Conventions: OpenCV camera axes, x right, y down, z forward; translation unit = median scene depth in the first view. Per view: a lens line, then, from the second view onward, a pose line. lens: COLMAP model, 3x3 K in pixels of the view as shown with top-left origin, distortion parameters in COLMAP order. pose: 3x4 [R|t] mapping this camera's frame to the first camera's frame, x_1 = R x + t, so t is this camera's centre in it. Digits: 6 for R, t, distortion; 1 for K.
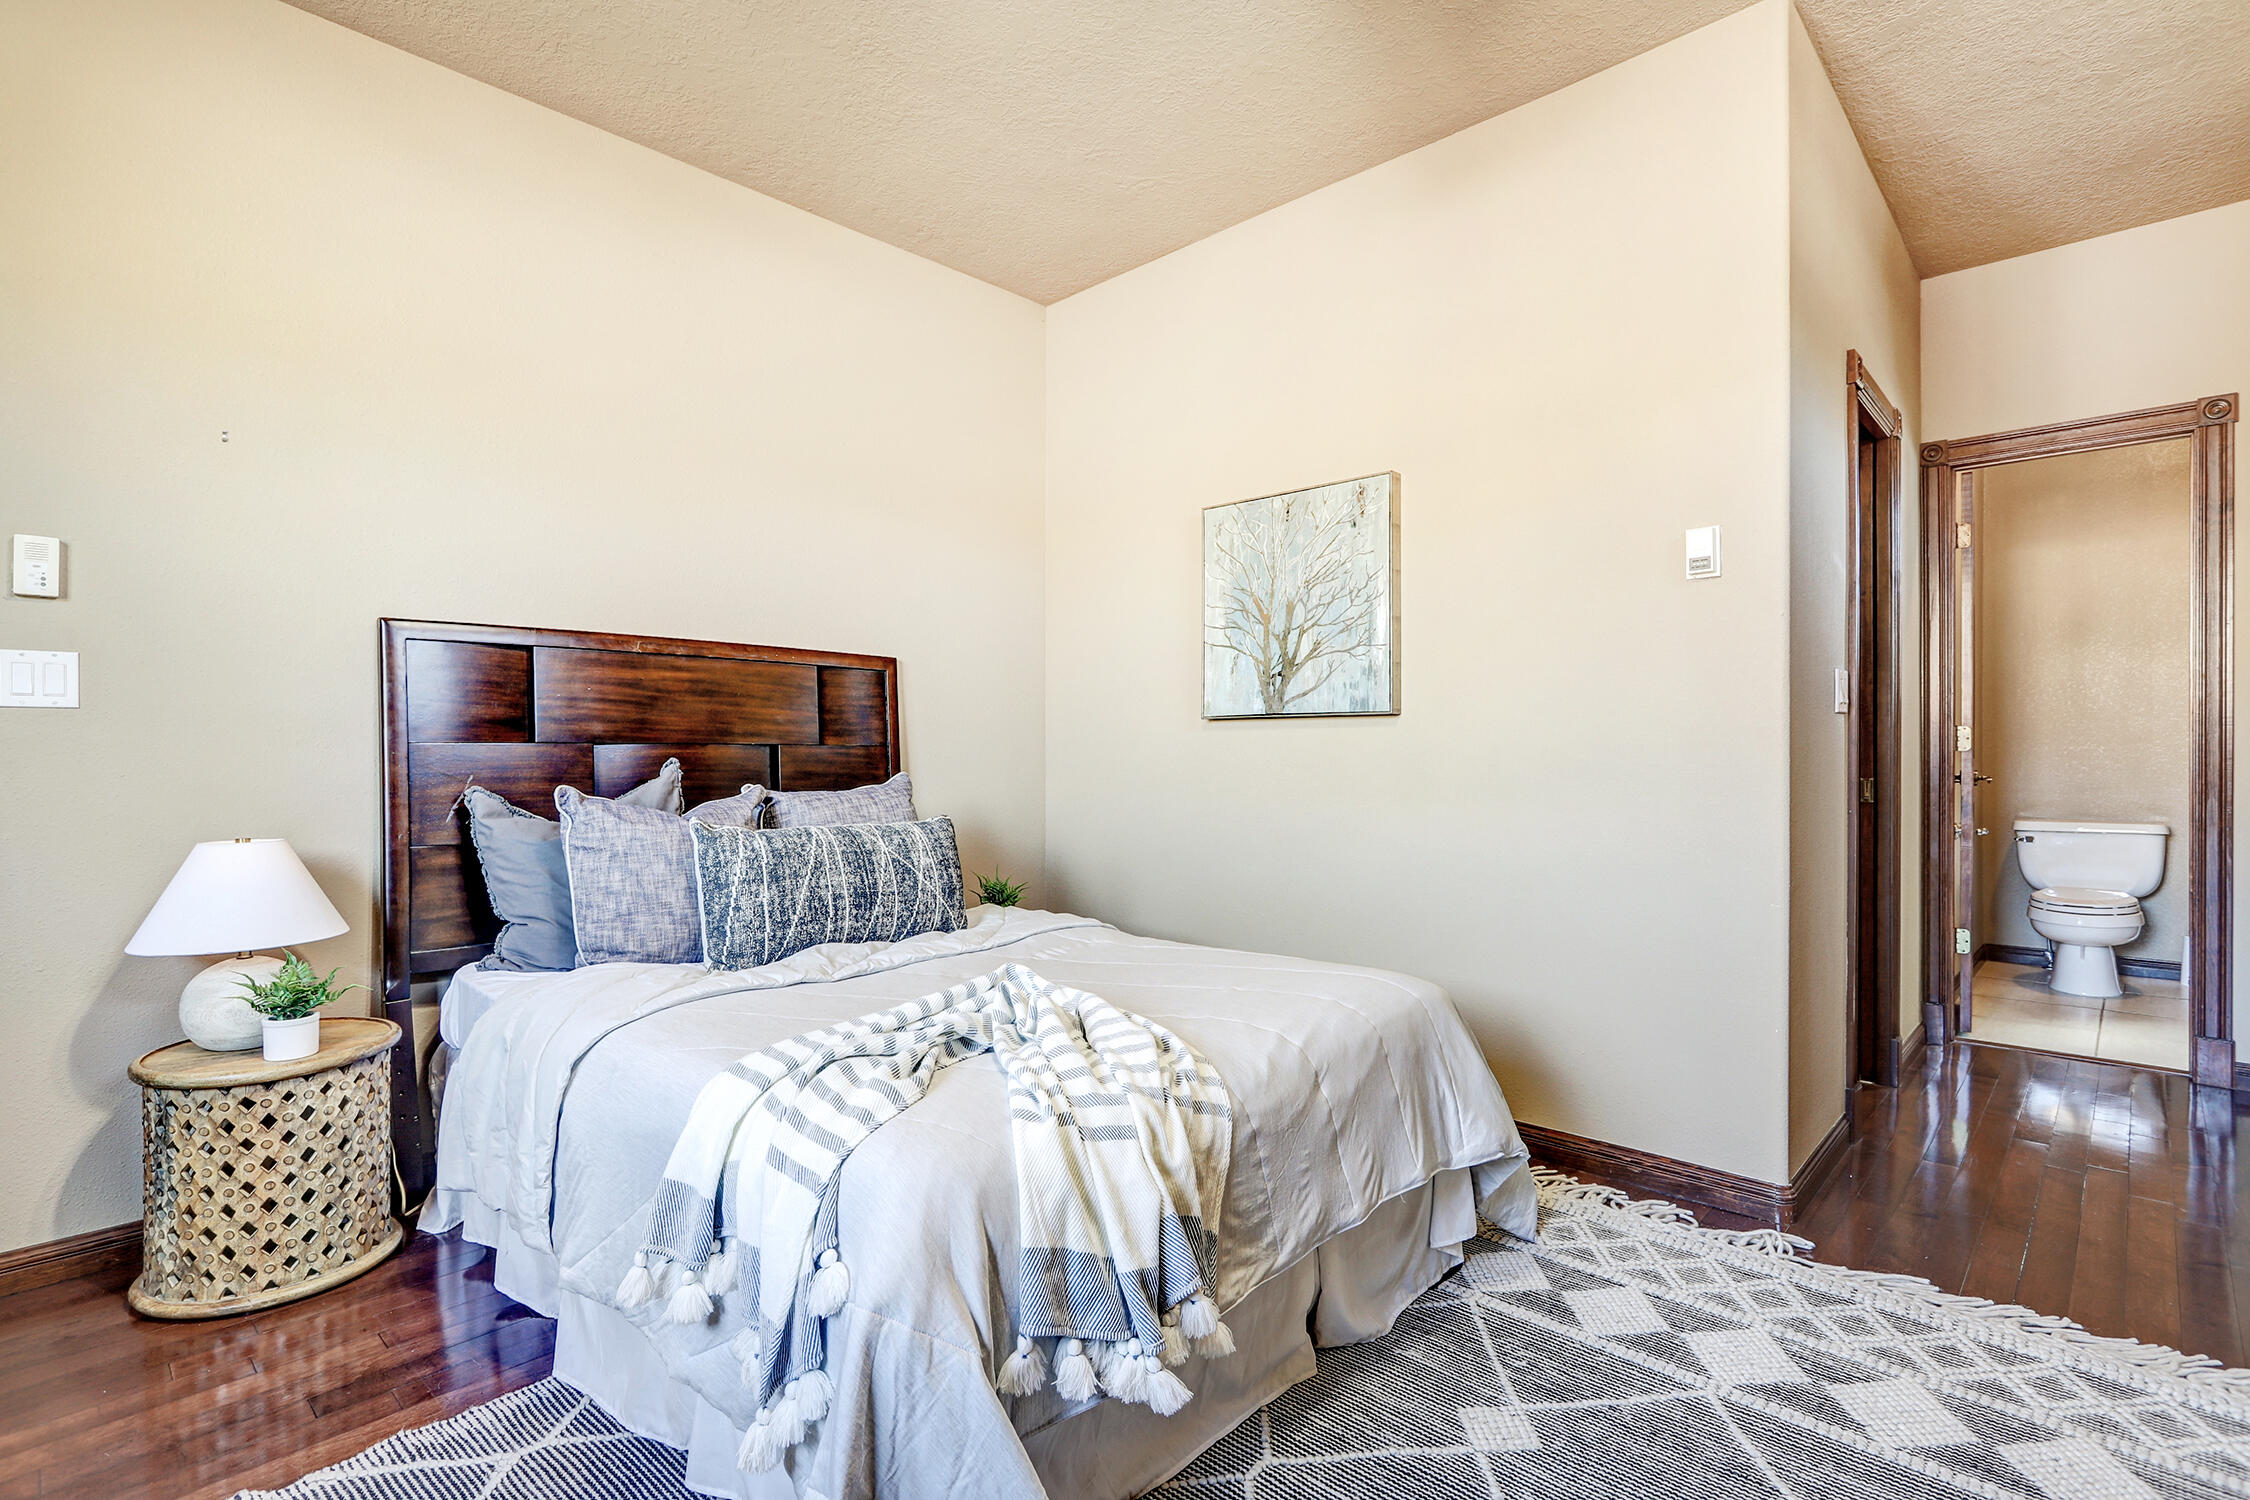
lens RADIAL K [[1079.9, 0, 1128.1], [0, 1079.9, 739.0], [0, 0, 1]] dist [0.001773, -0.000148]
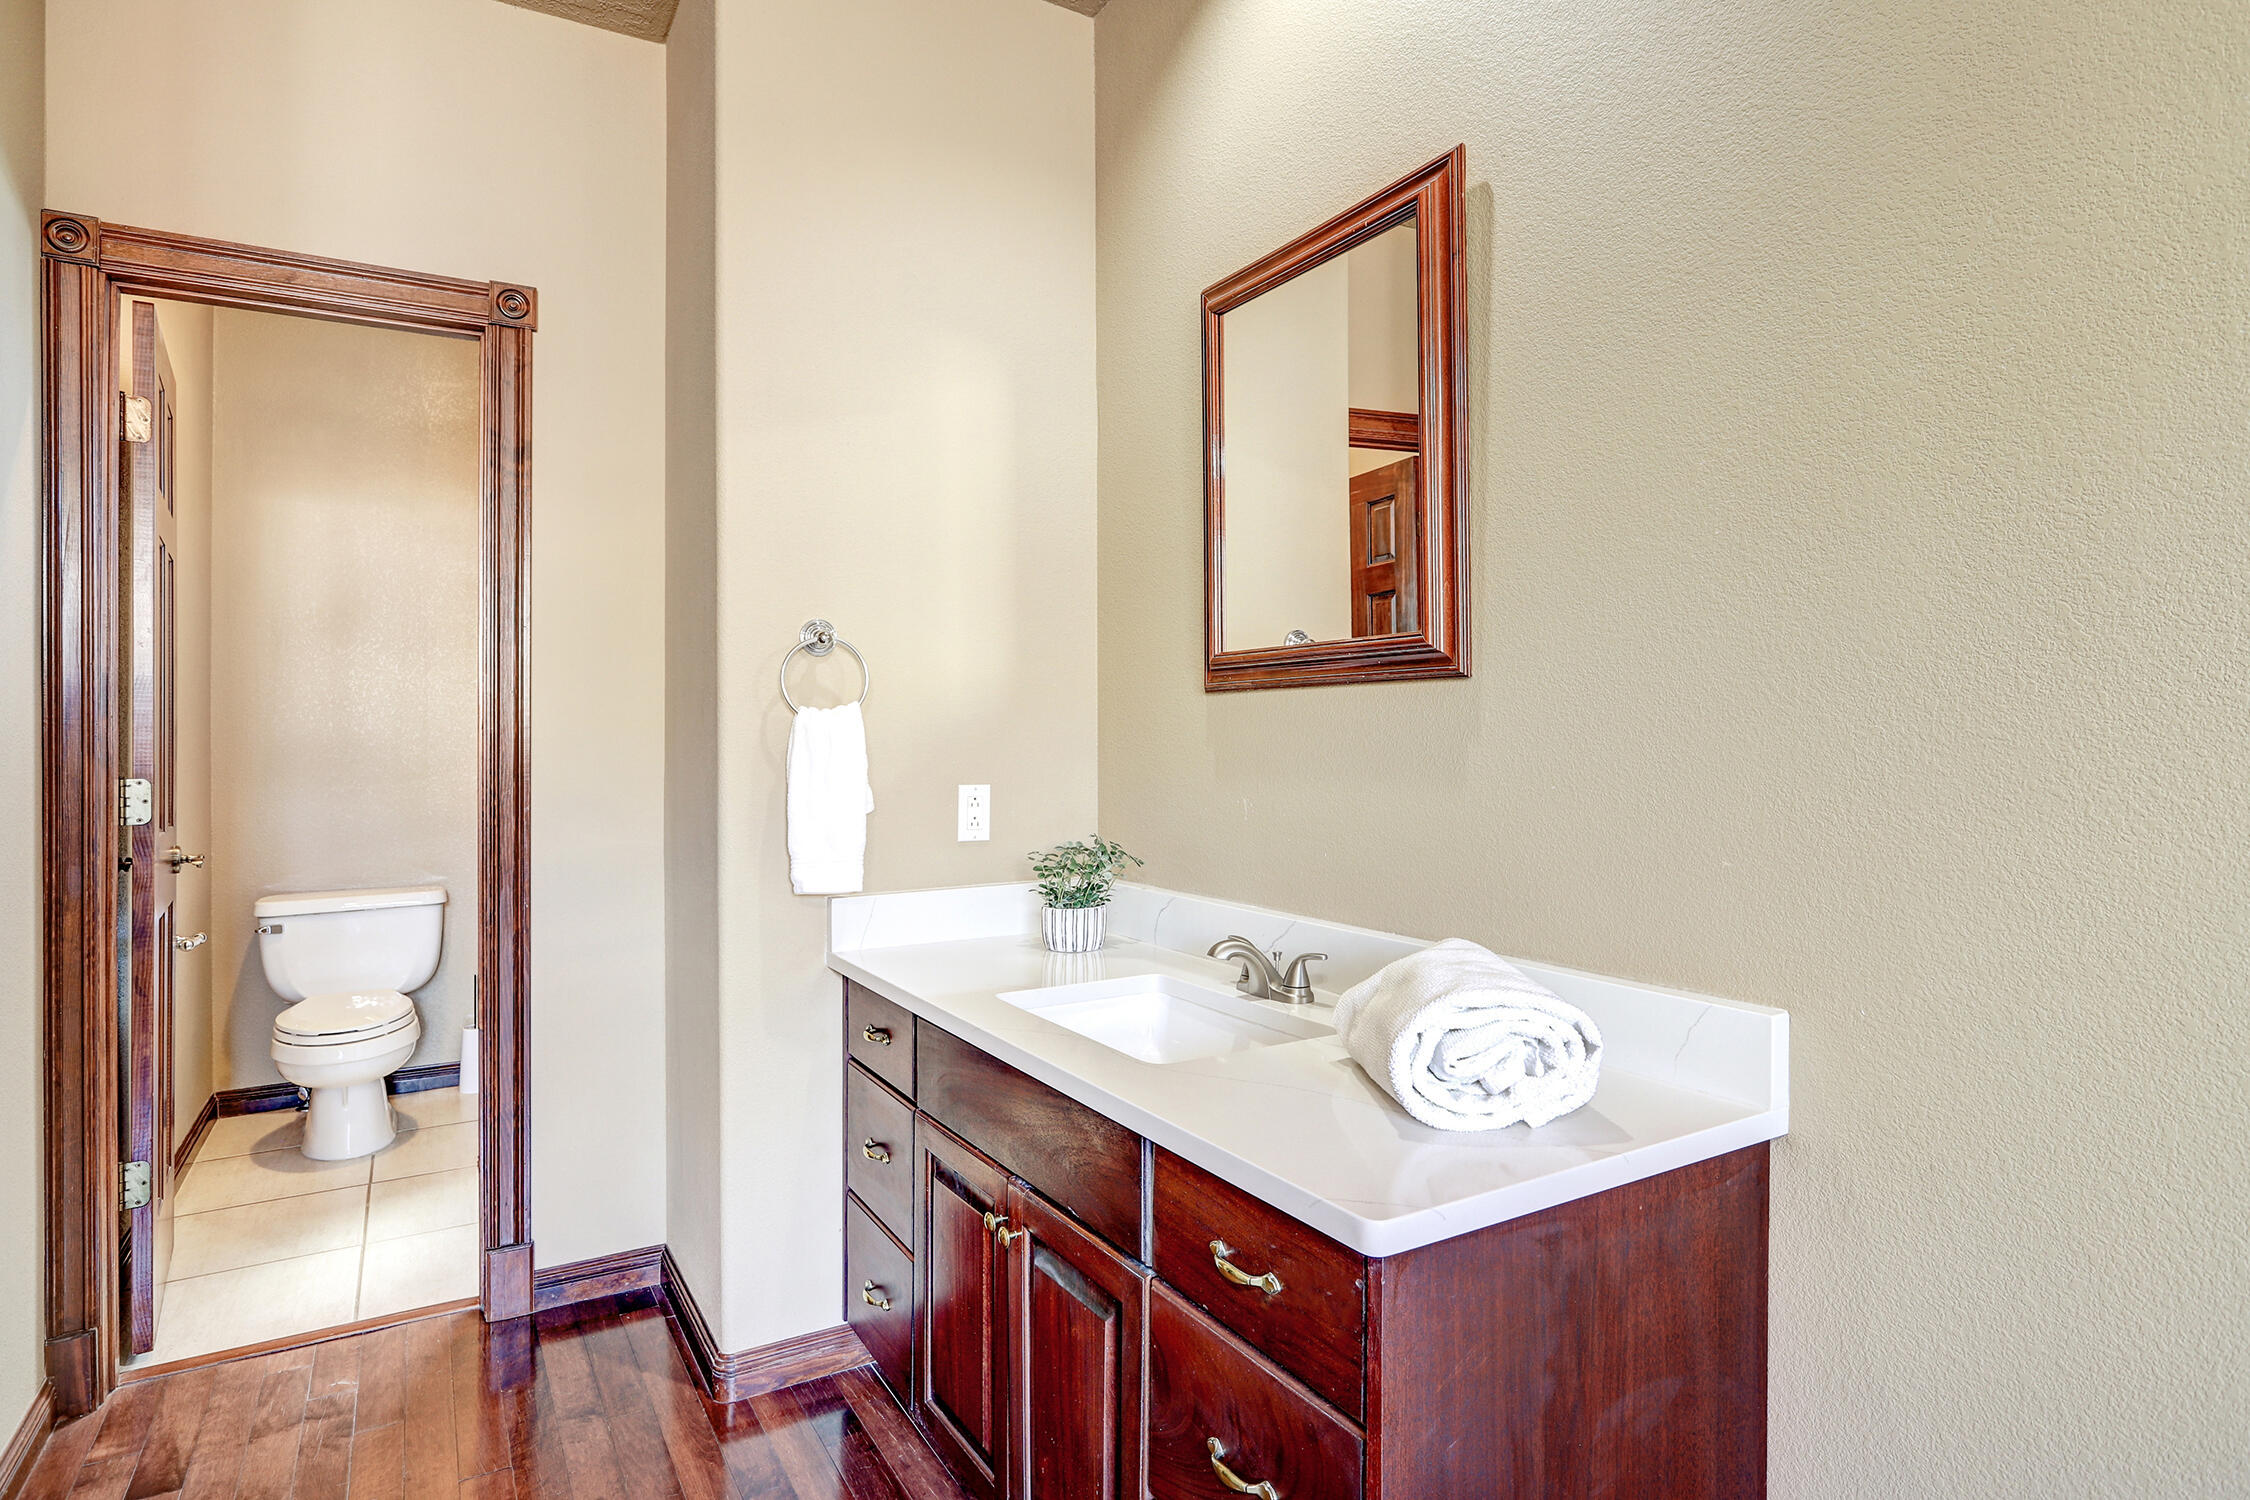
lens RADIAL K [[1204.5, 0, 1122.2], [0, 1204.5, 733.3], [0, 0, 1]] dist [-0.006385, -0.000653]
pose [[0.282480, 0.004583, 0.959262, 0.350219], [0.003335, 0.999978, -0.005760, -0.029693], [-0.959267, 0.004826, 0.282459, 0.374907]]
